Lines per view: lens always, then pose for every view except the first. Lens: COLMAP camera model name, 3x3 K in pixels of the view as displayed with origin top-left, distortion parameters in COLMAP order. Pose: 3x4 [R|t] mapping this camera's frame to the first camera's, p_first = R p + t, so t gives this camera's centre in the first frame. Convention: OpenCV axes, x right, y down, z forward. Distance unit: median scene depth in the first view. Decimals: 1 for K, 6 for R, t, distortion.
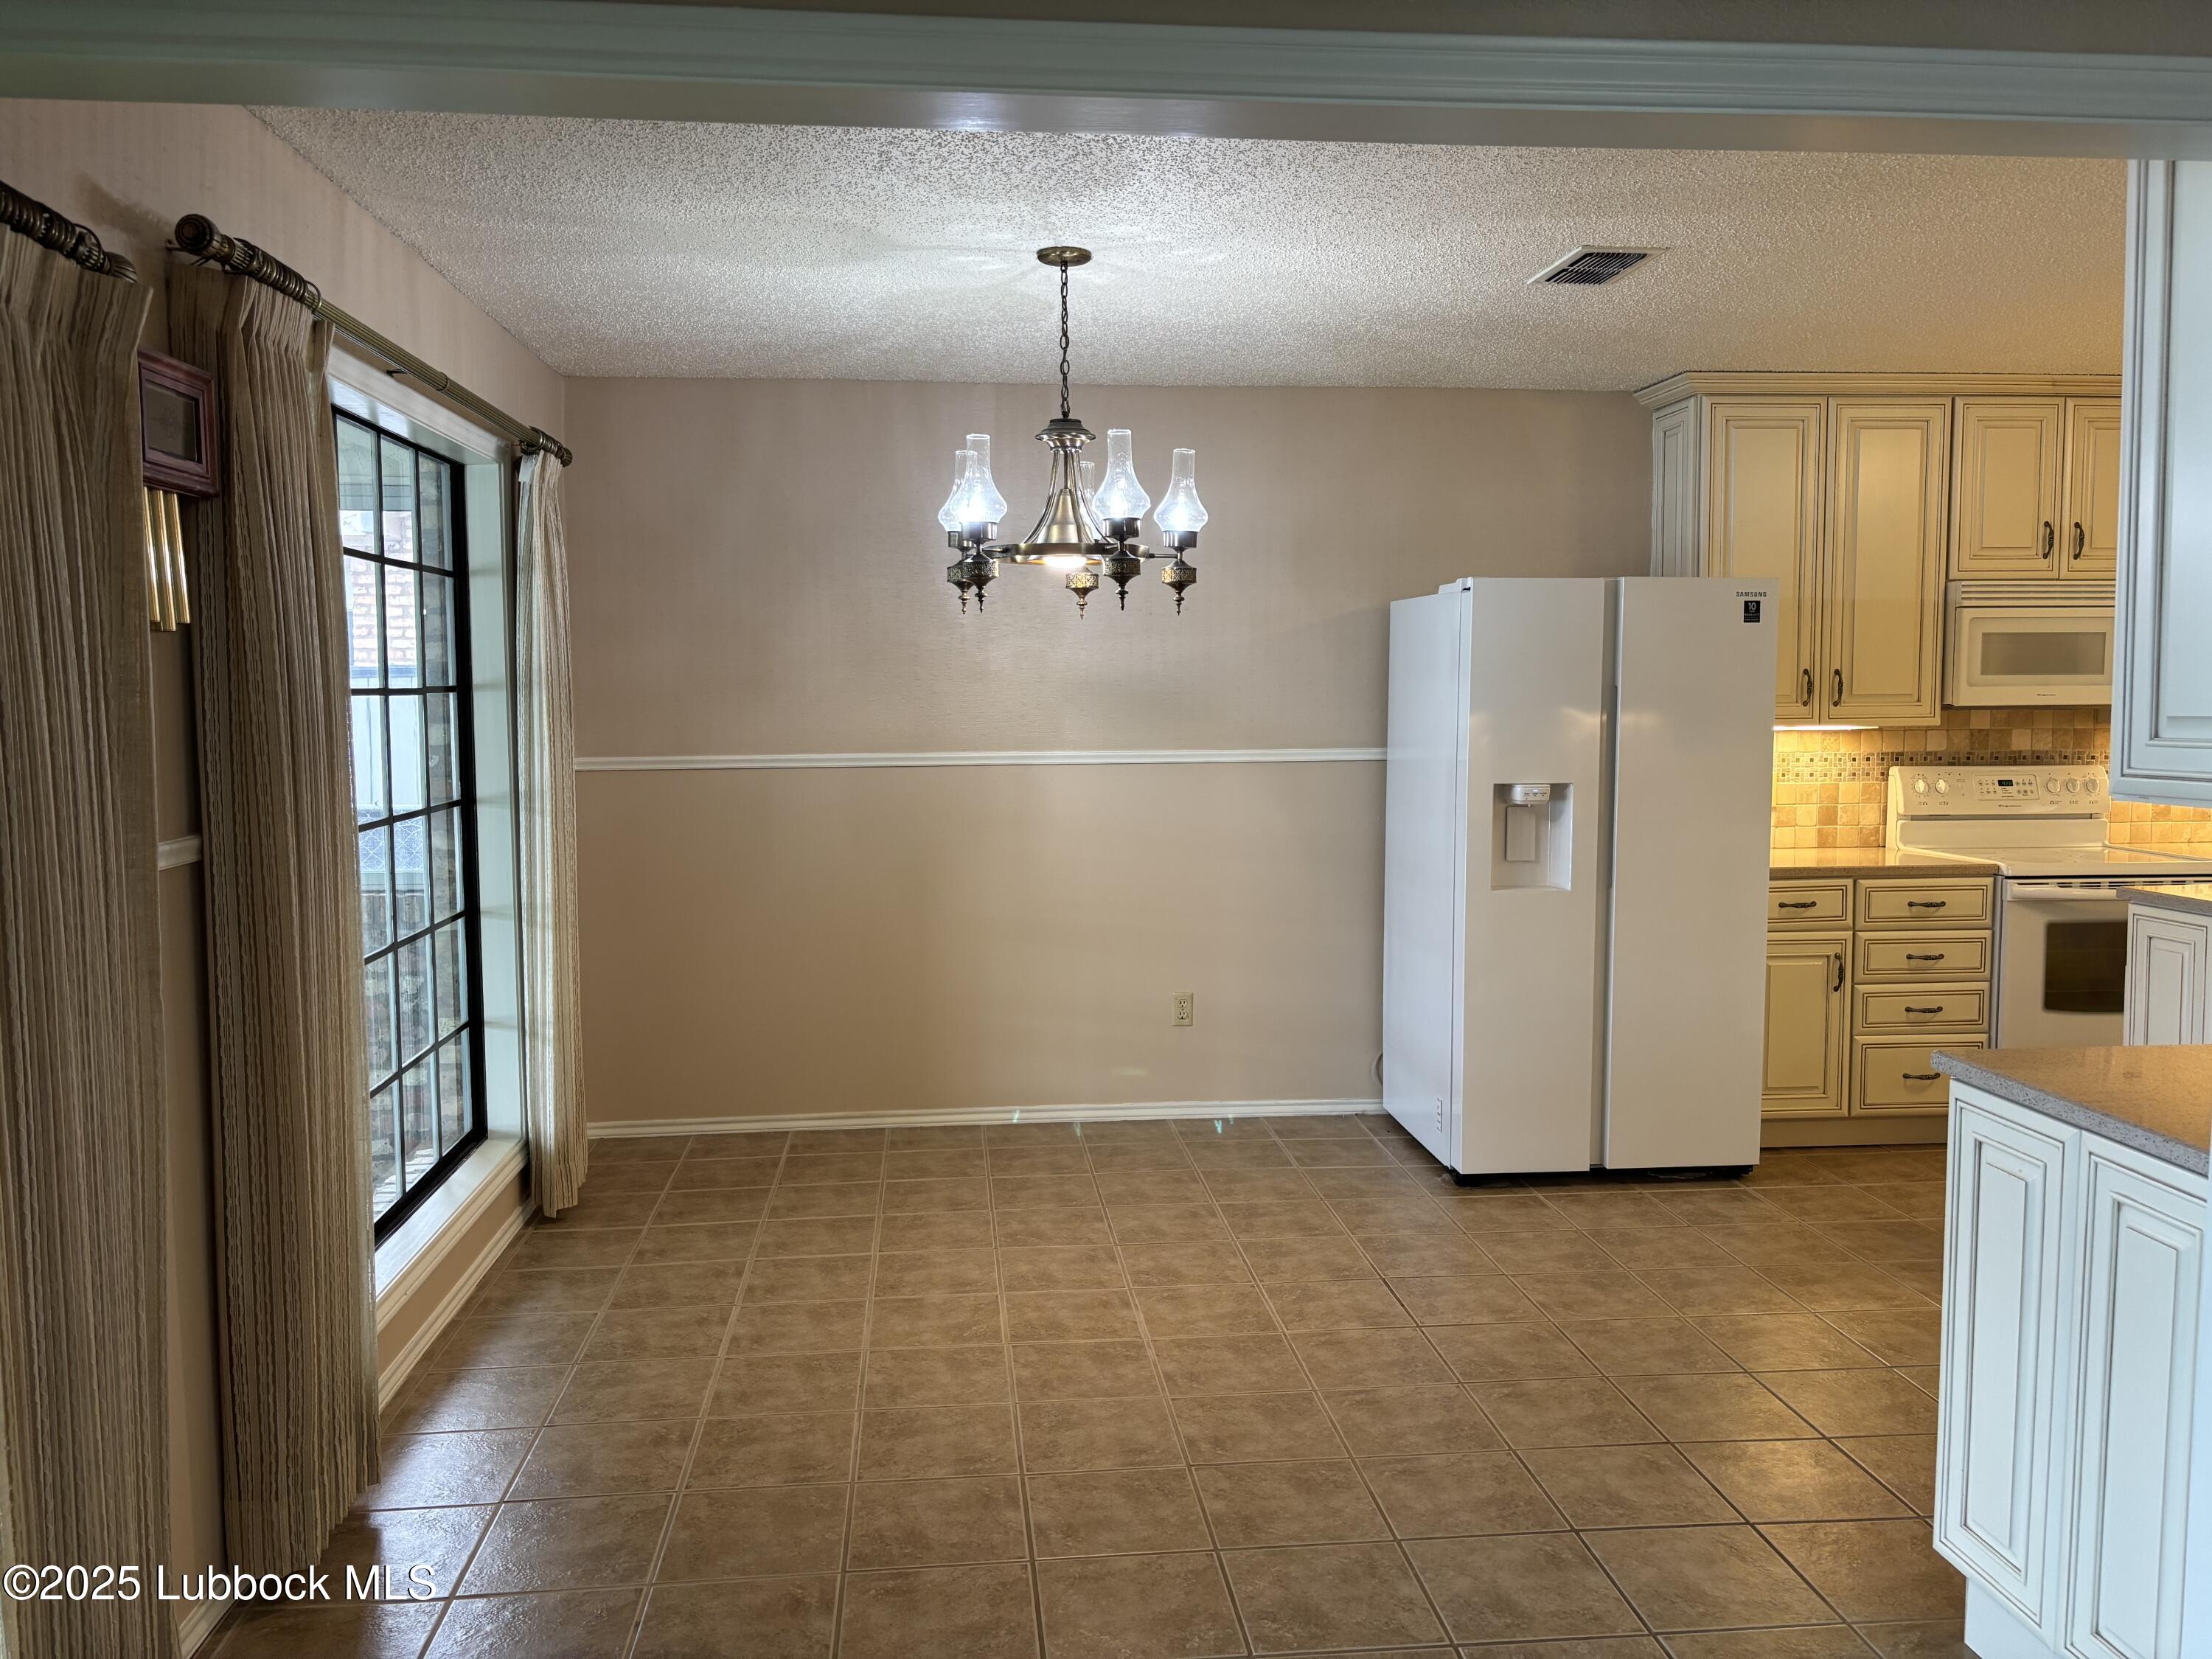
lens RADIAL K [[1690.8, 0, 1101.8], [0, 1690.8, 810.7], [0, 0, 1]] dist [0.051411, -0.044061]
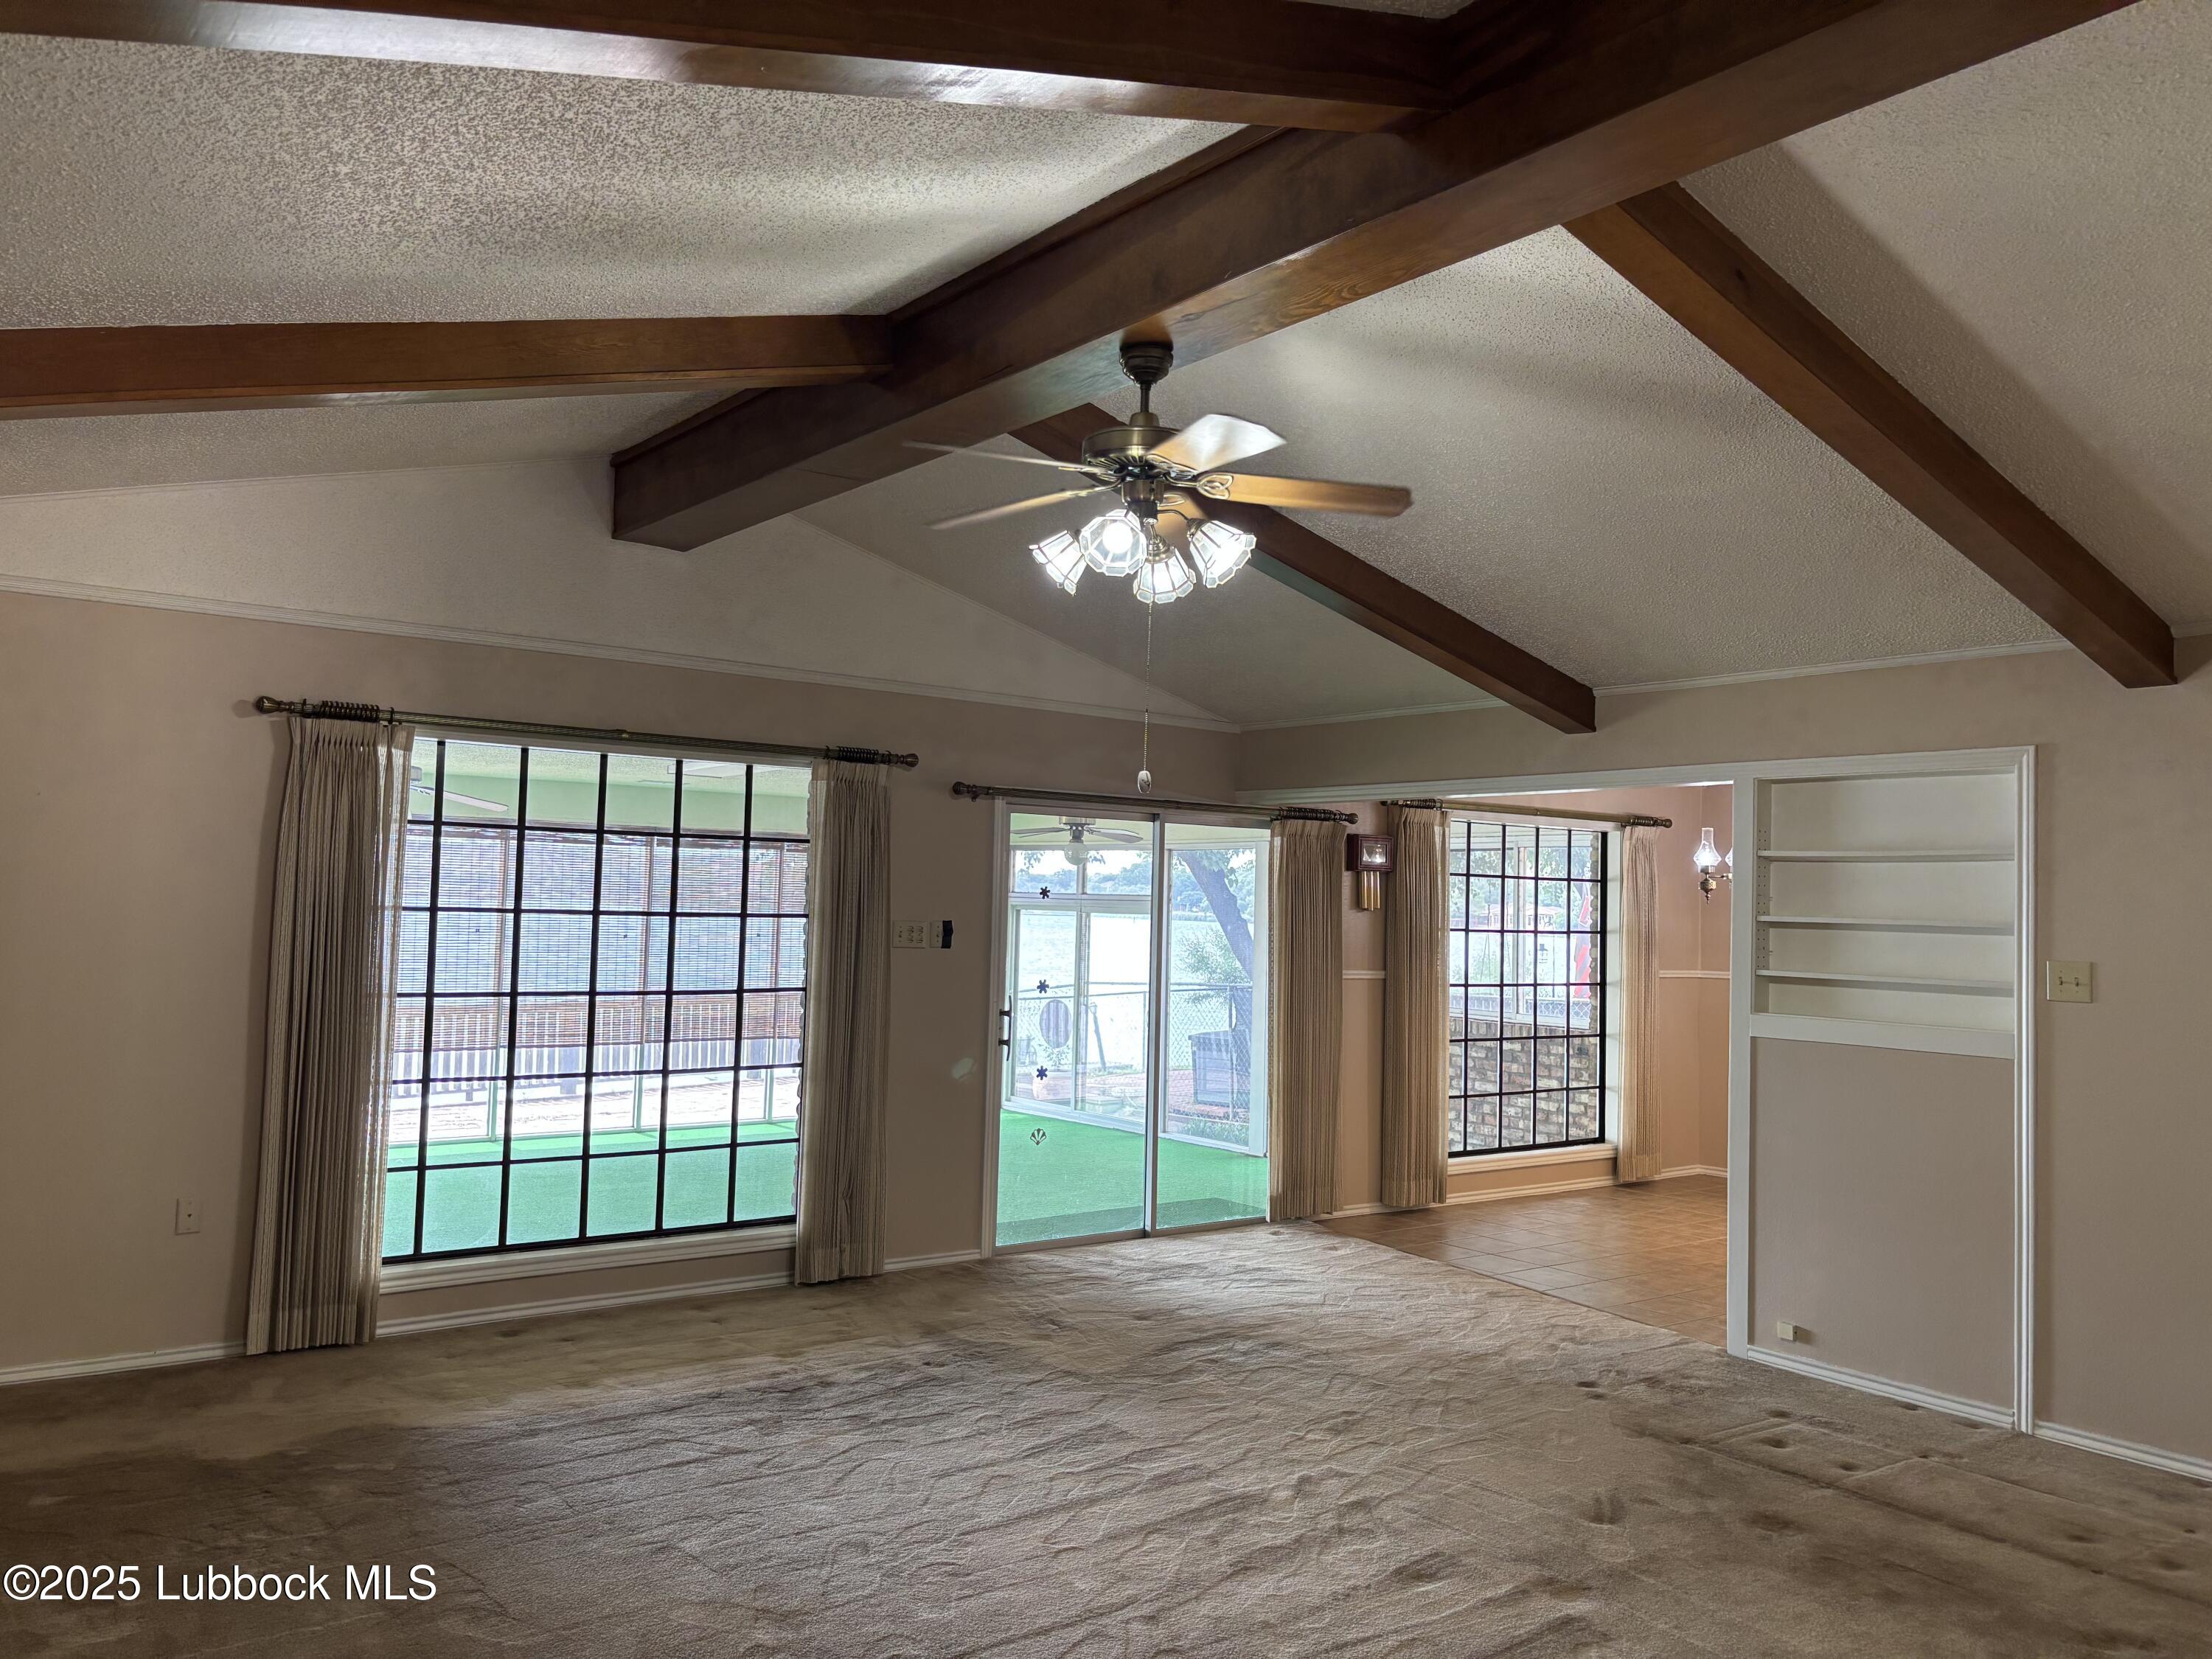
lens RADIAL K [[1690.8, 0, 1101.8], [0, 1690.8, 810.7], [0, 0, 1]] dist [0.051411, -0.044061]
pose [[0.525671, -0.029851, -0.850164, 1.159306], [-0.091219, 0.991644, -0.091221, 0.032338], [0.845783, 0.125503, 0.518555, -0.709129]]
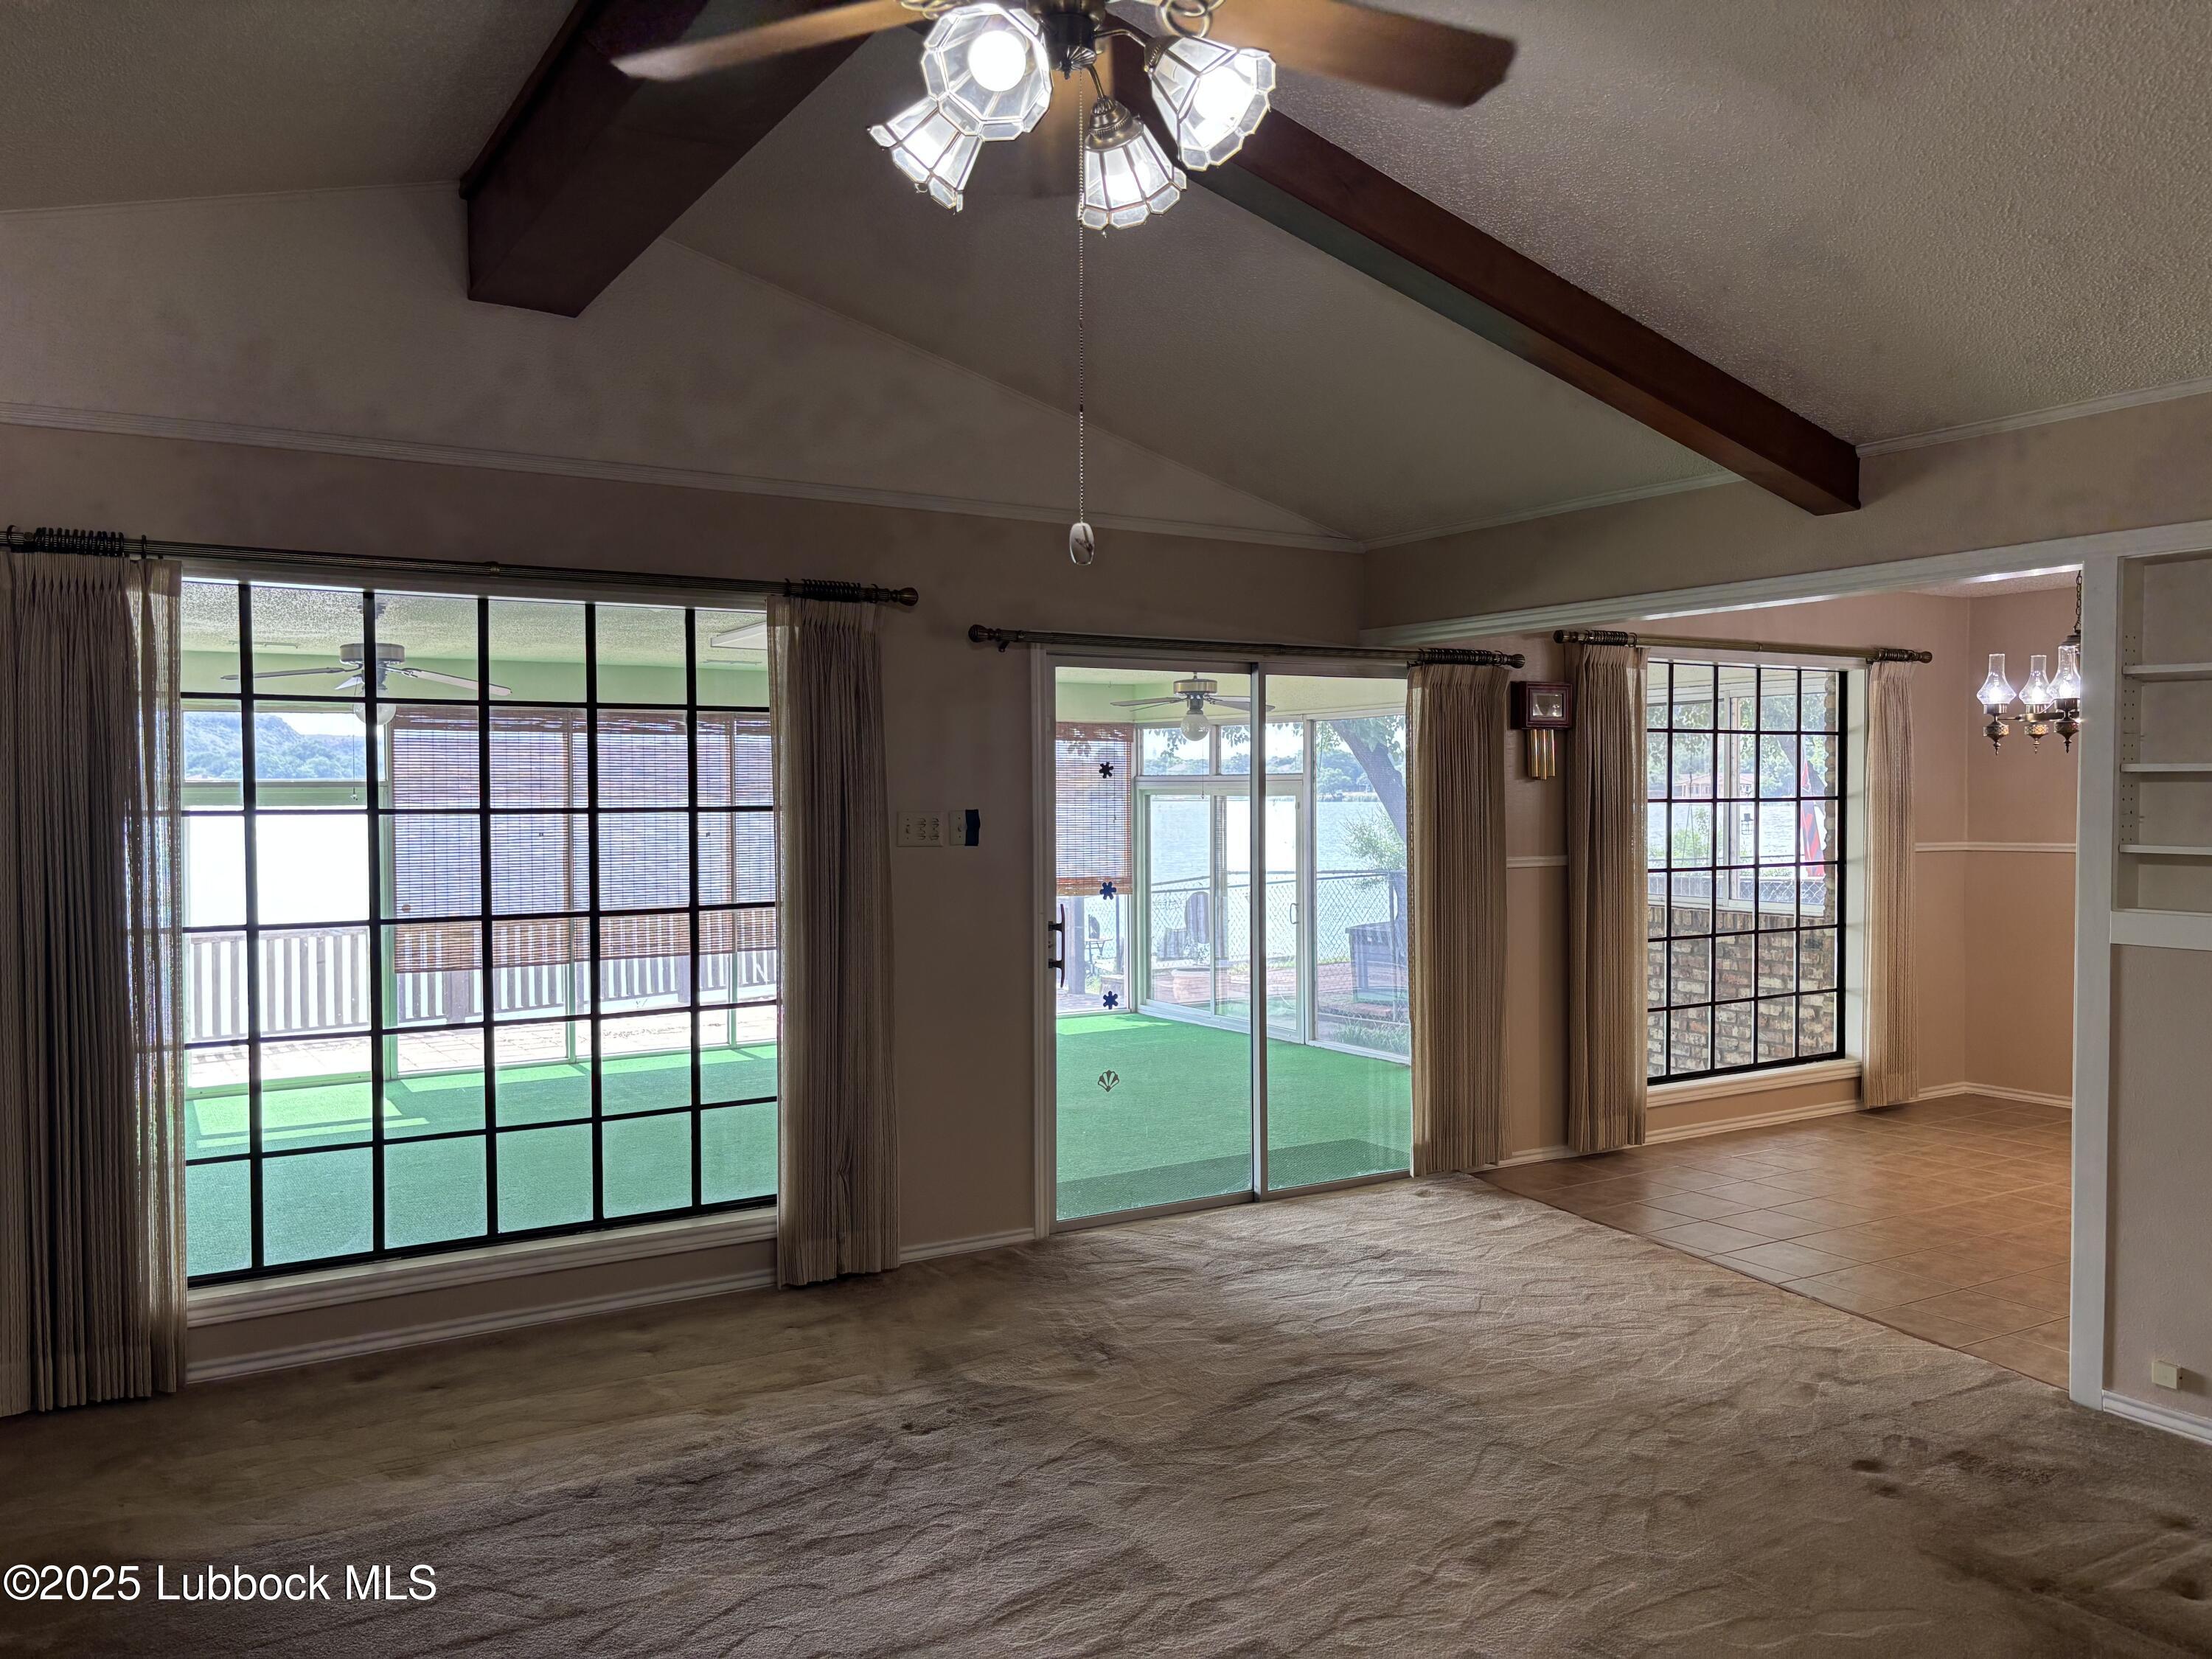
lens RADIAL K [[1678.4, 0, 1127.5], [0, 1678.4, 831.9], [0, 0, 1]] dist [0.023201, 0.002875]
pose [[0.444013, 0.024940, -0.895673, 0.858230], [-0.063464, 0.997977, -0.003672, 0.017162], [0.893770, 0.058474, 0.444698, -0.431625]]
